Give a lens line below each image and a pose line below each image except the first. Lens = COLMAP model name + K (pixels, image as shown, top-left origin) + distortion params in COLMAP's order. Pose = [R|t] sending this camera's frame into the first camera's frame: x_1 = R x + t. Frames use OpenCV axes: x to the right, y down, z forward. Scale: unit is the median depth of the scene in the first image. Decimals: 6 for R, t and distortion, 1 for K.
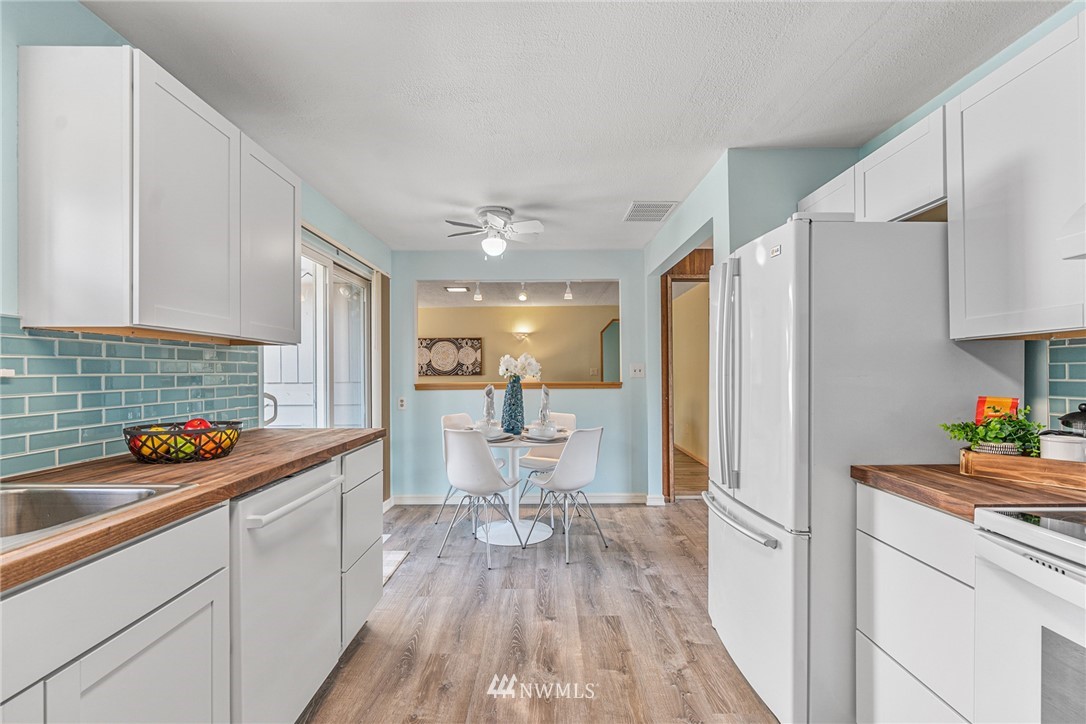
lens RADIAL K [[487.5, 0, 547.8], [0, 487.5, 365.8], [0, 0, 1]] dist [-0.001676, -0.000107]
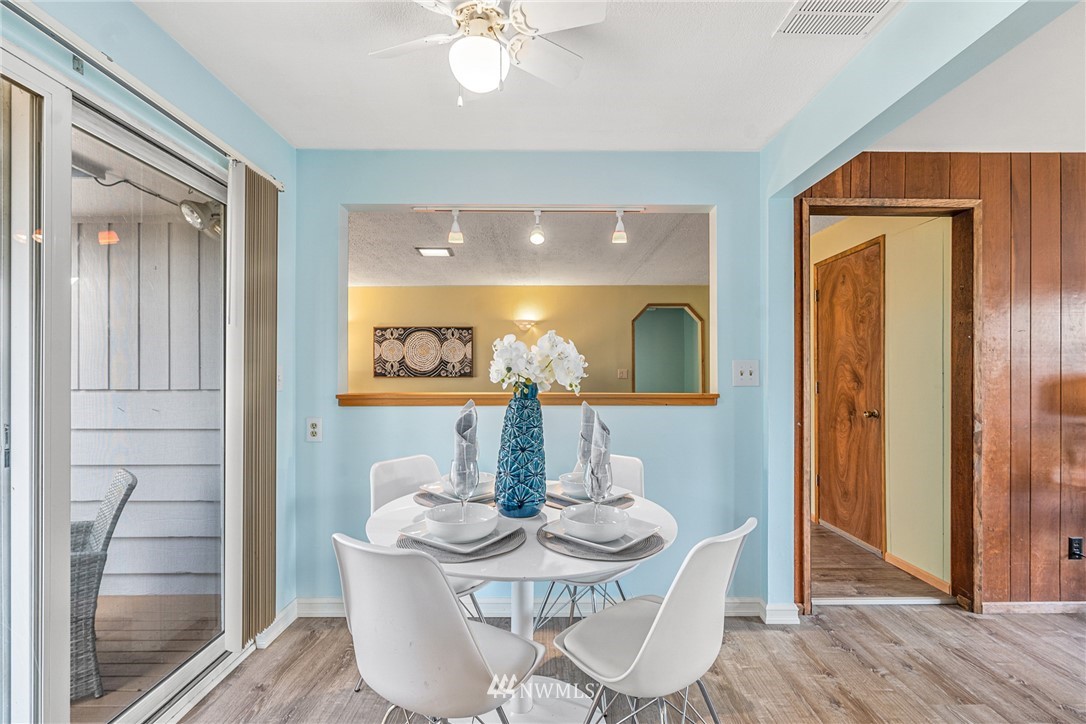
lens RADIAL K [[487.5, 0, 547.8], [0, 487.5, 365.8], [0, 0, 1]] dist [-0.001676, -0.000107]
pose [[0.999972, 0.007062, 0.002491, -0.040321], [-0.007059, 0.999974, -0.001552, 0.004127], [-0.002502, 0.001534, 0.999996, 0.455629]]
